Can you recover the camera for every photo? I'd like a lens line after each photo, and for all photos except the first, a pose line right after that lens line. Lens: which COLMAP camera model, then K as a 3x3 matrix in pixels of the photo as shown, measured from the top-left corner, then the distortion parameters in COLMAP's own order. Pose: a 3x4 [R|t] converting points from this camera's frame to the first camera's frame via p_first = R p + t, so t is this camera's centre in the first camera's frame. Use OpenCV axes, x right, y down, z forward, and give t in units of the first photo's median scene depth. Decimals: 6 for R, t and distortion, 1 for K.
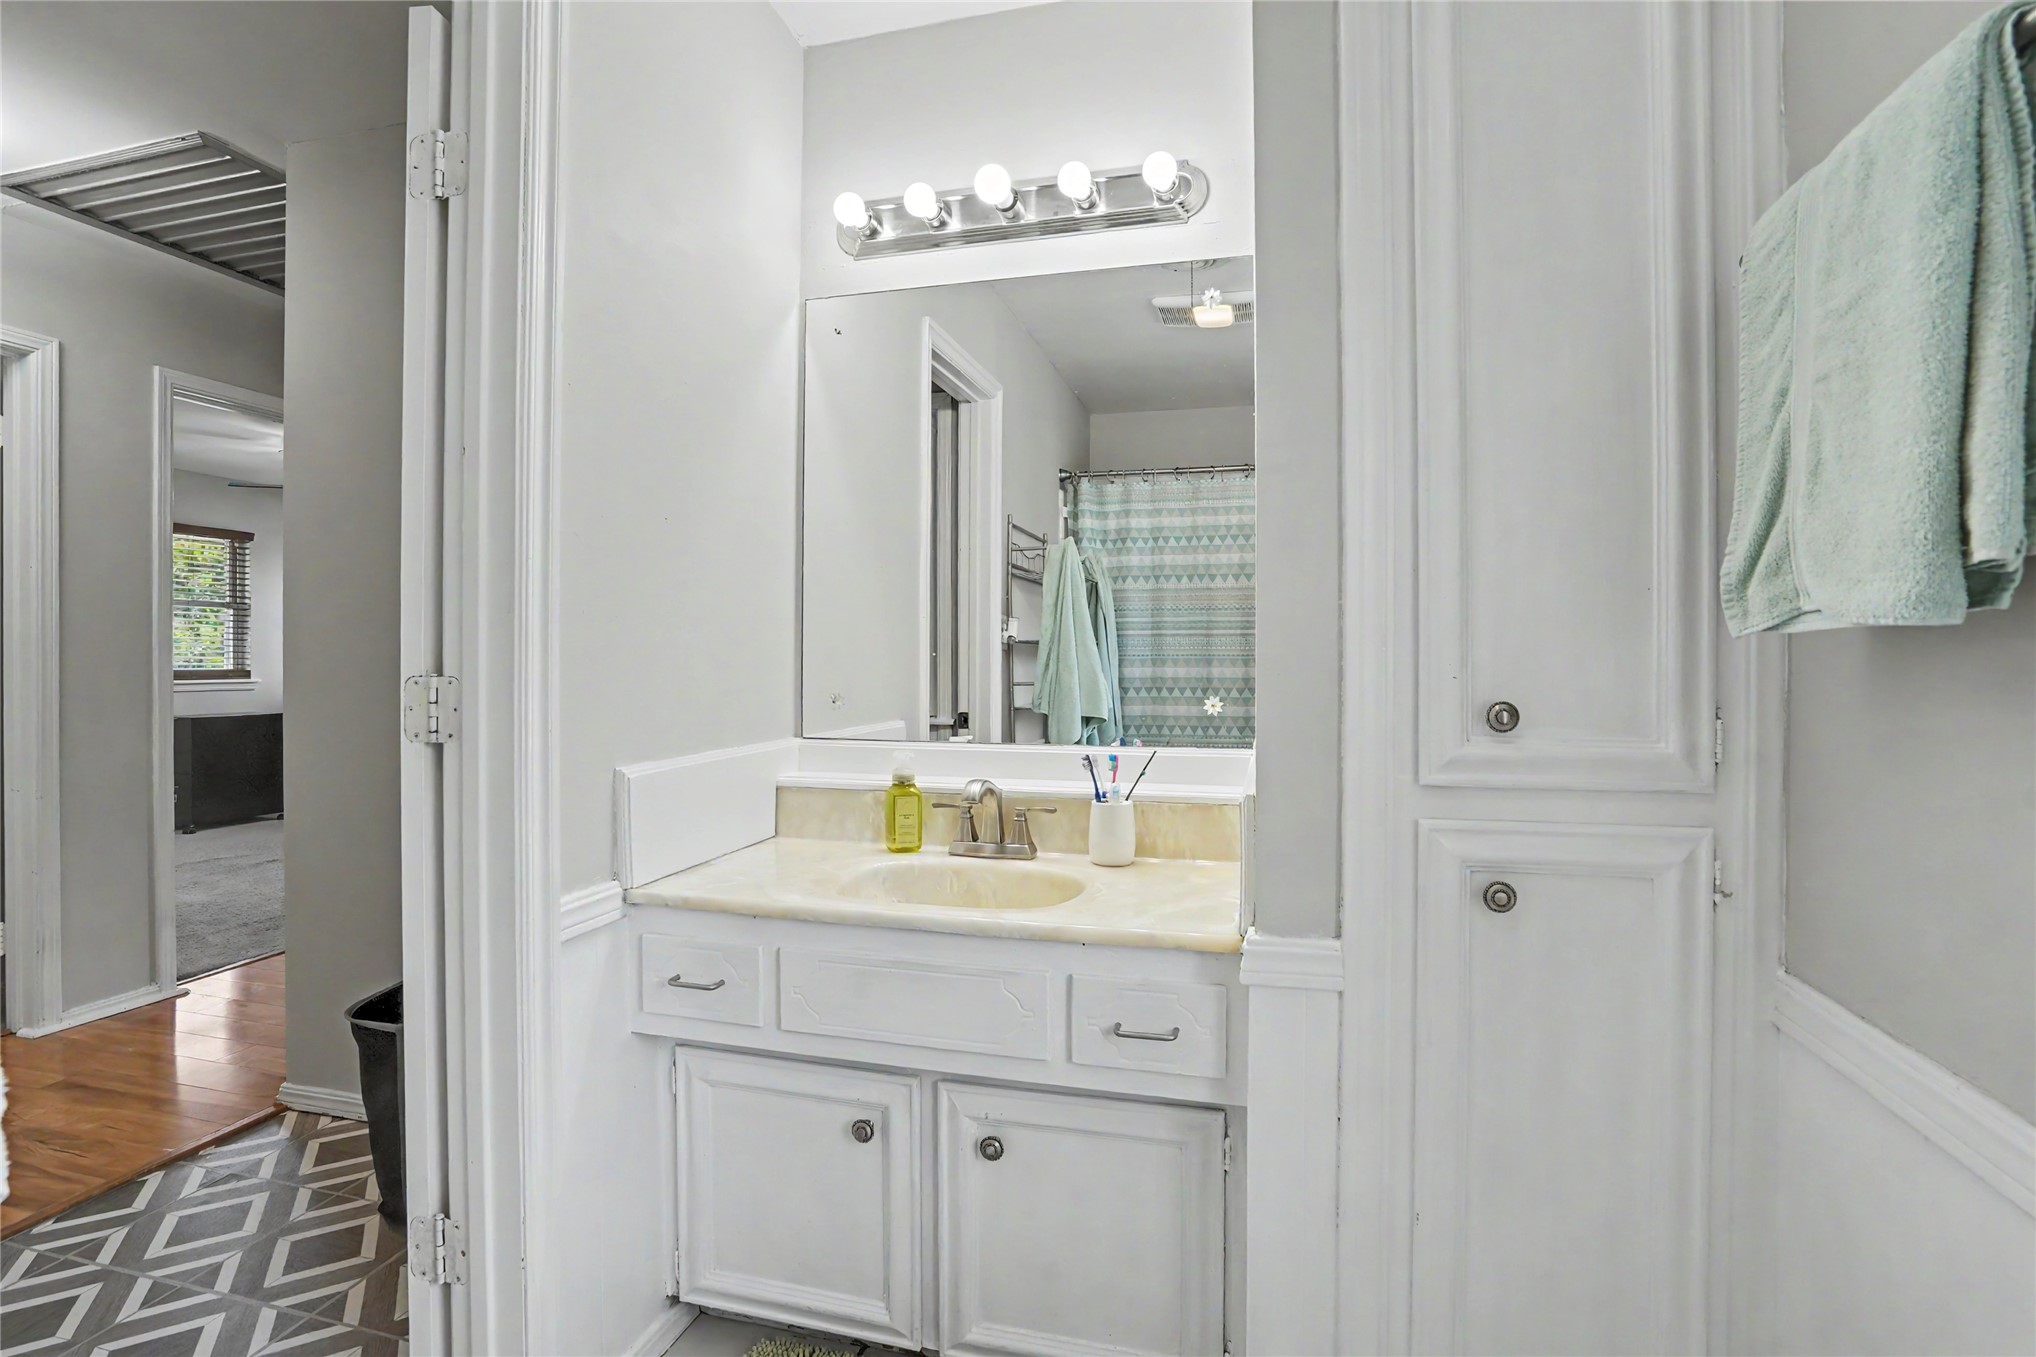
lens RADIAL K [[961.0, 0, 1019.8], [0, 961.0, 673.9], [0, 0, 1]] dist [0.000419, 0.000099]
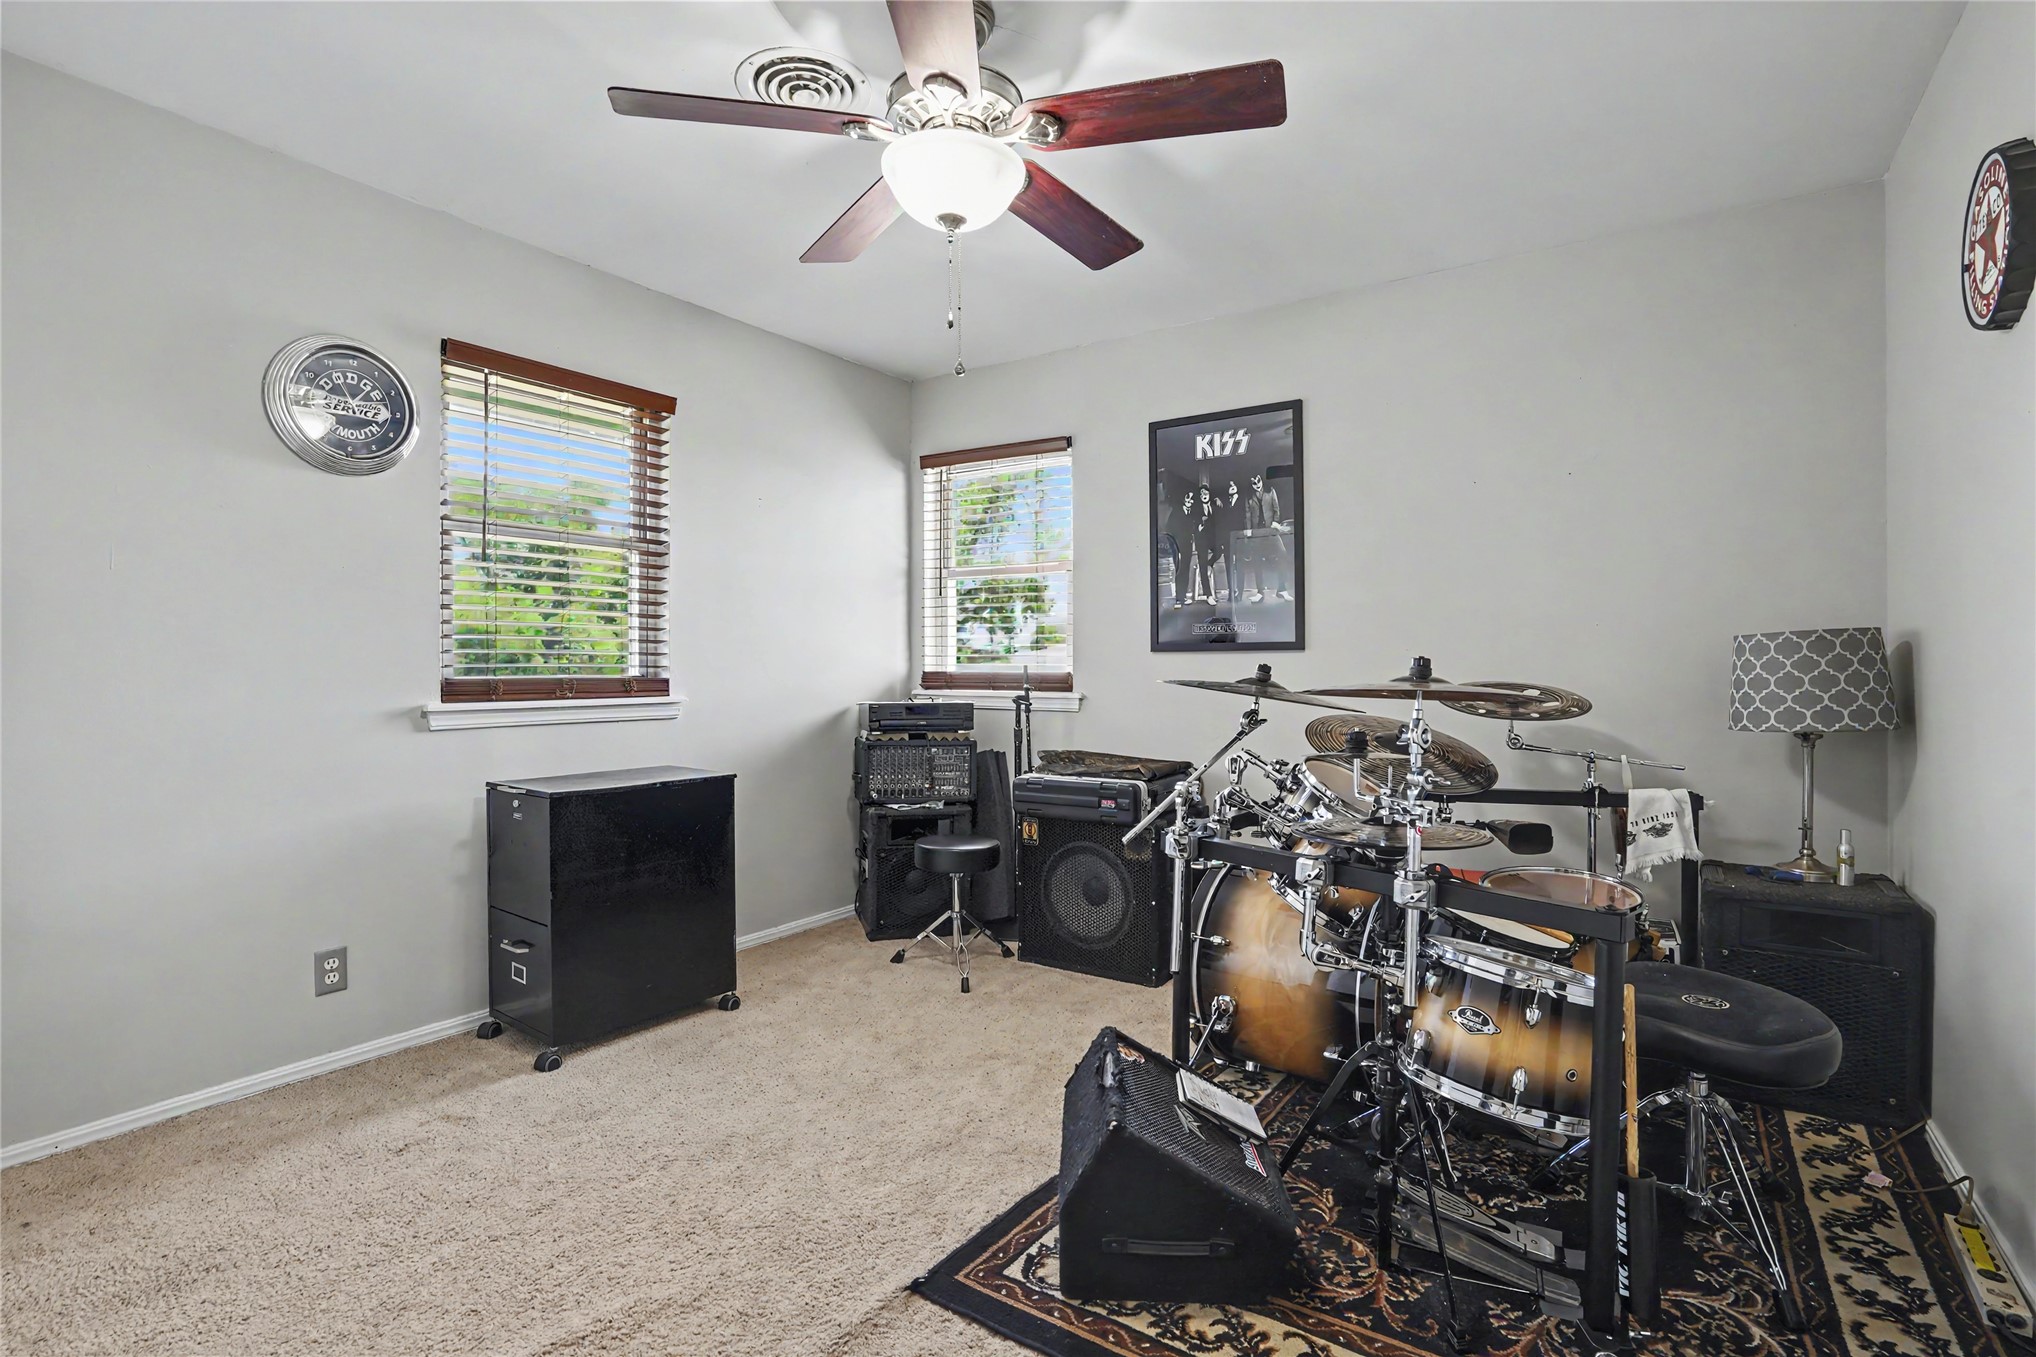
lens RADIAL K [[961.0, 0, 1015.8], [0, 961.0, 672.6], [0, 0, 1]] dist [0.000419, 0.000099]
pose [[0.952985, 0.002105, -0.303010, -0.489005], [-0.003408, 0.999987, -0.003774, -0.005694], [0.302998, 0.004629, 0.952980, 0.593861]]
